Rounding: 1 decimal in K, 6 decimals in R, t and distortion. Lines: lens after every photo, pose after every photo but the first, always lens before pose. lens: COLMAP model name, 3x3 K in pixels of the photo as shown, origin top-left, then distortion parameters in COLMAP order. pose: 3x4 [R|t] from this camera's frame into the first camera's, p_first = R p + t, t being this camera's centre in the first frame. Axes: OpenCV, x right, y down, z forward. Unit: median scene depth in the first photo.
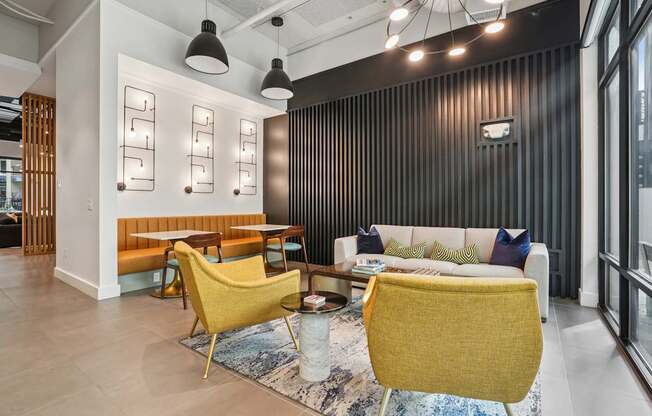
lens RADIAL K [[293.5, 0, 326.0], [0, 293.5, 208.0], [0, 0, 1]] dist [-0.002686, -0.000216]
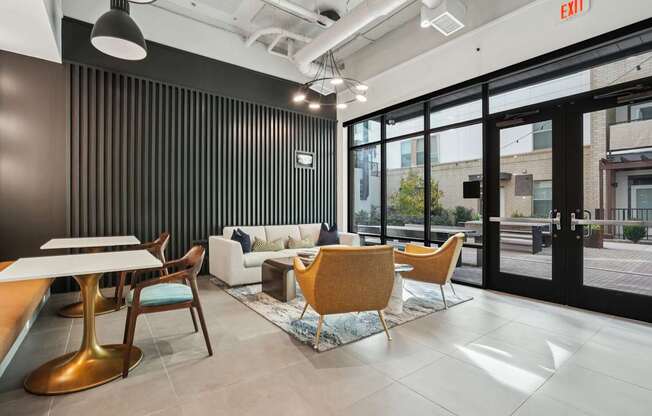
lens RADIAL K [[293.5, 0, 326.0], [0, 293.5, 208.0], [0, 0, 1]] dist [-0.002686, -0.000216]
pose [[0.304624, 0.011230, 0.952406, -0.956496], [0.003887, 0.999908, -0.013034, 0.009441], [-0.952465, 0.007672, 0.304553, 0.484043]]
